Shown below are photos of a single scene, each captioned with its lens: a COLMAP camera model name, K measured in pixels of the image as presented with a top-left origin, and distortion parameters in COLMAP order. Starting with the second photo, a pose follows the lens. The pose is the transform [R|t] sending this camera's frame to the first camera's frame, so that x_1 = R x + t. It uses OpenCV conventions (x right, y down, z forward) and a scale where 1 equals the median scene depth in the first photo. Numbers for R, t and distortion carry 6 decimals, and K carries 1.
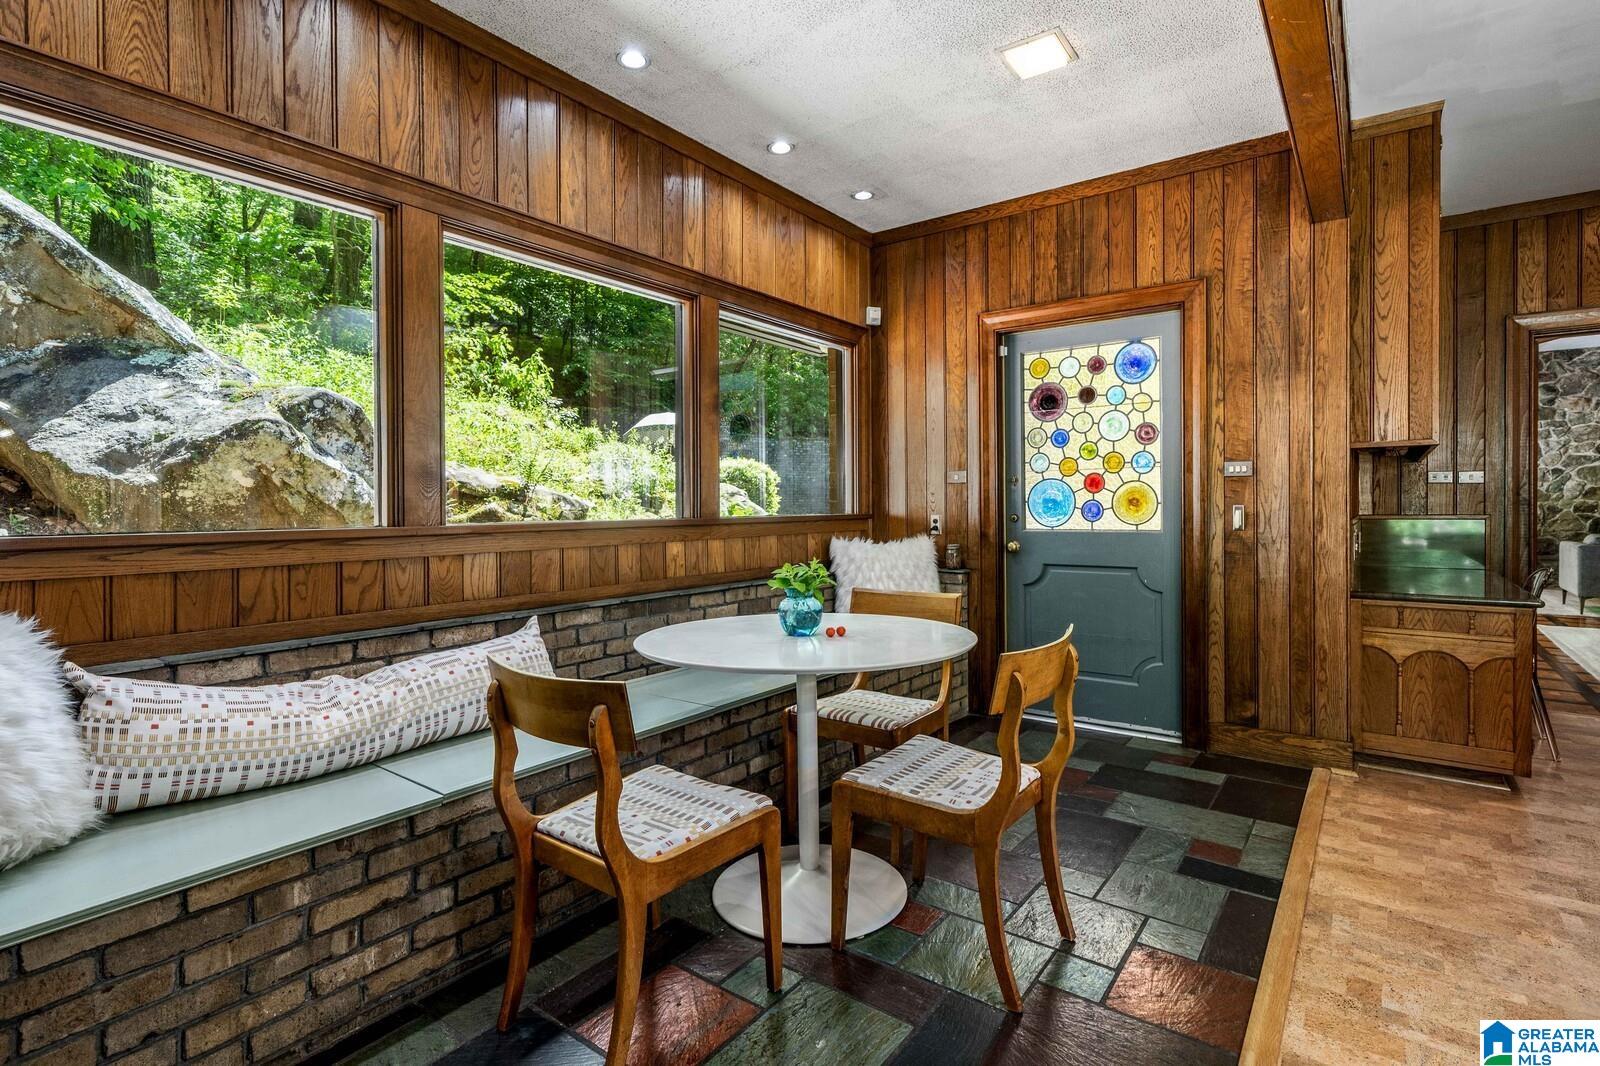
lens RADIAL K [[774.8, 0, 789.1], [0, 774.8, 501.0], [0, 0, 1]] dist [0.000060, -0.000131]
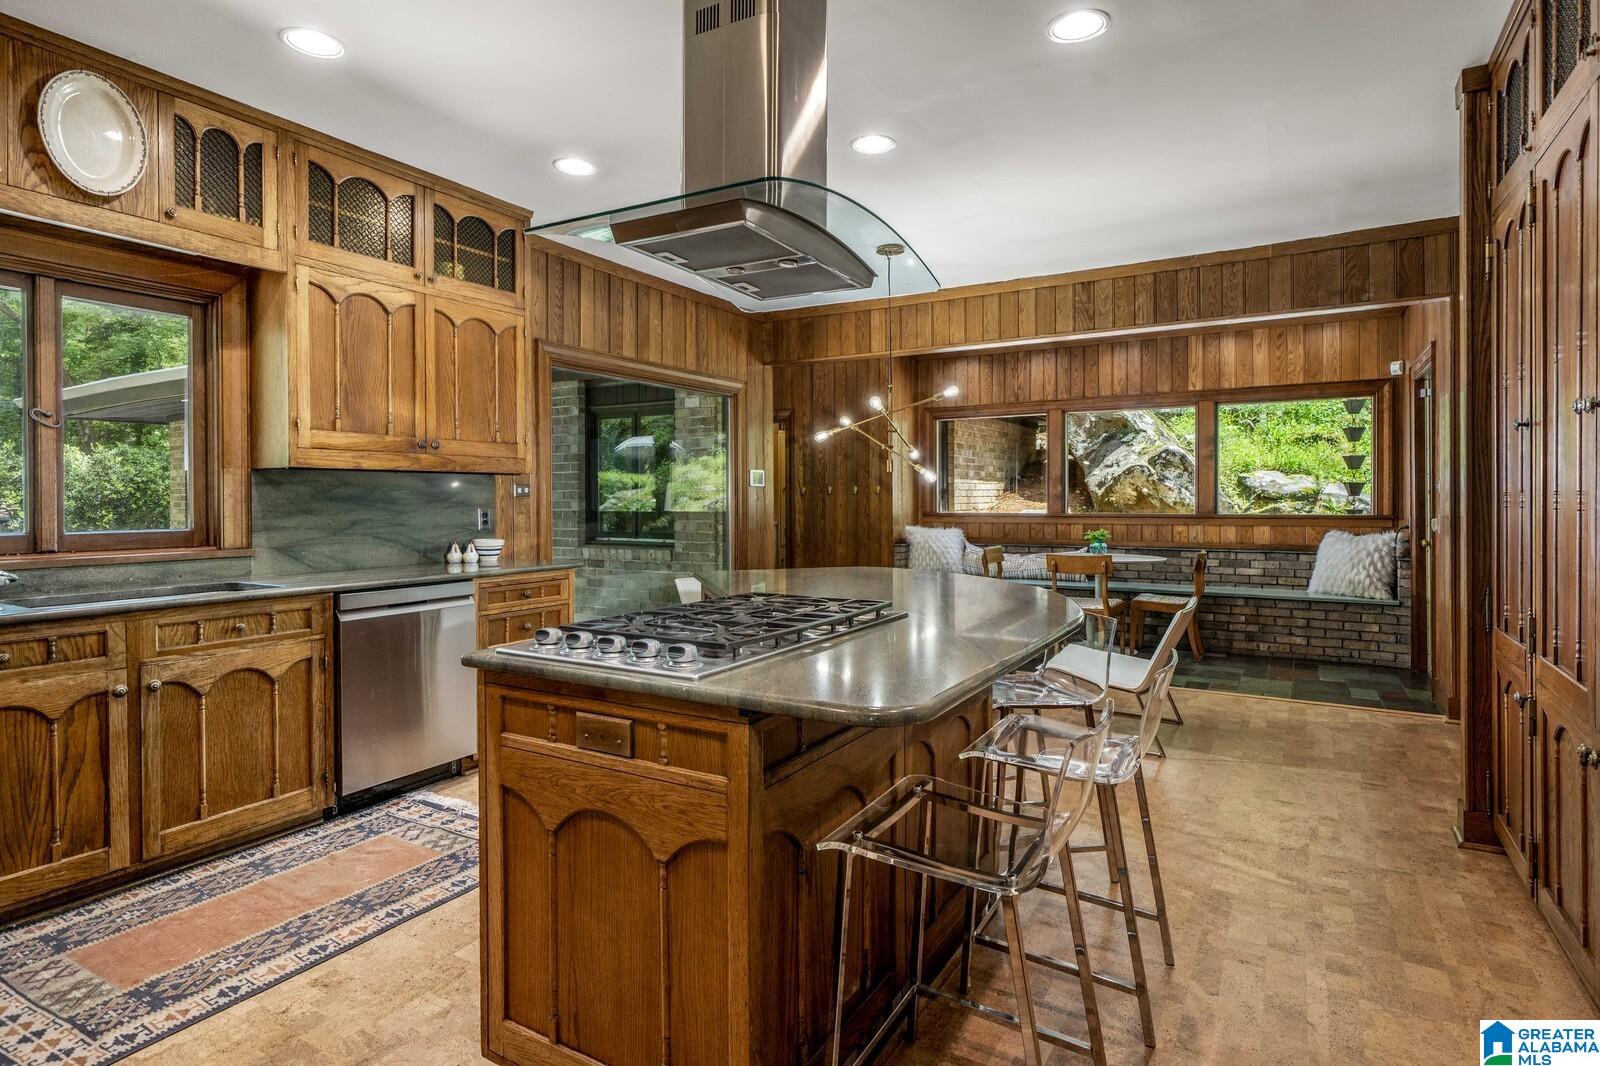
lens RADIAL K [[831.1, 0, 814.7], [0, 831.1, 499.2], [0, 0, 1]] dist [0.000019, 0.000274]
pose [[0.121201, 0.005638, -0.992612, 1.485280], [0.006814, 0.999956, 0.006512, -0.028384], [0.992605, -0.007553, 0.121157, -0.189816]]
